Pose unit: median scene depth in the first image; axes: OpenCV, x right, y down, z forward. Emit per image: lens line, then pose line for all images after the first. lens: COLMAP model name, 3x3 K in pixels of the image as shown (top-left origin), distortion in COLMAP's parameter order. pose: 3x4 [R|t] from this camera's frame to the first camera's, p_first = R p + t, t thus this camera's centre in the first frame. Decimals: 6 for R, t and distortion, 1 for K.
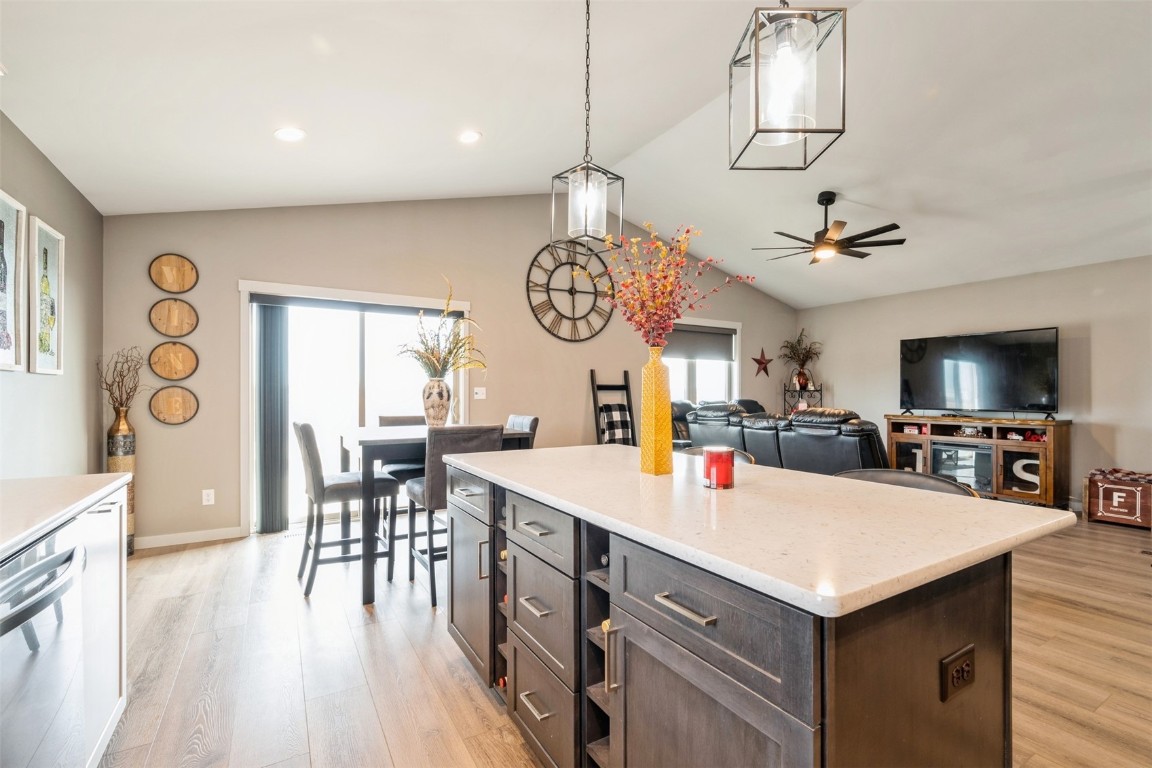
lens RADIAL K [[507.8, 0, 579.2], [0, 507.8, 393.8], [0, 0, 1]] dist [-0.001473, -0.001104]
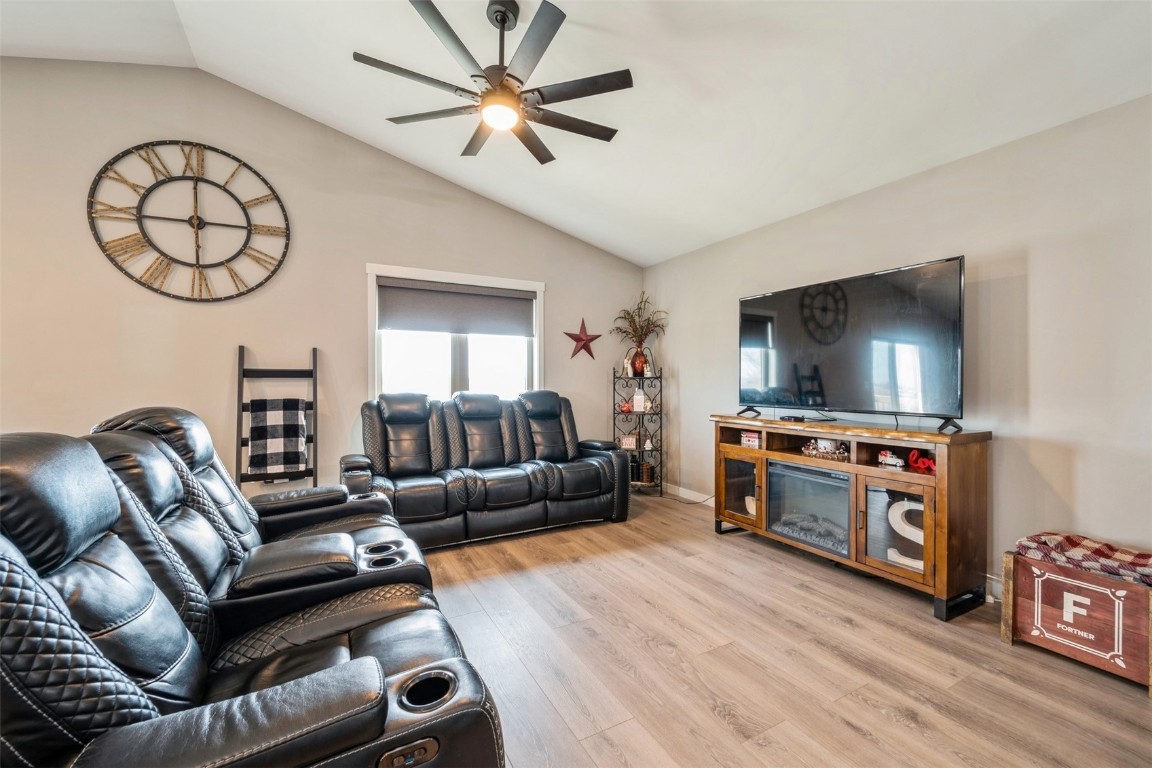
lens RADIAL K [[467.9, 0, 576.0], [0, 467.9, 384.0], [0, 0, 1]] dist [-0.001974, 0.000168]
pose [[0.999310, -0.001844, -0.037097, 0.495564], [0.002006, 0.999989, 0.004318, -0.000958], [0.037089, -0.004389, 0.999302, 0.441123]]
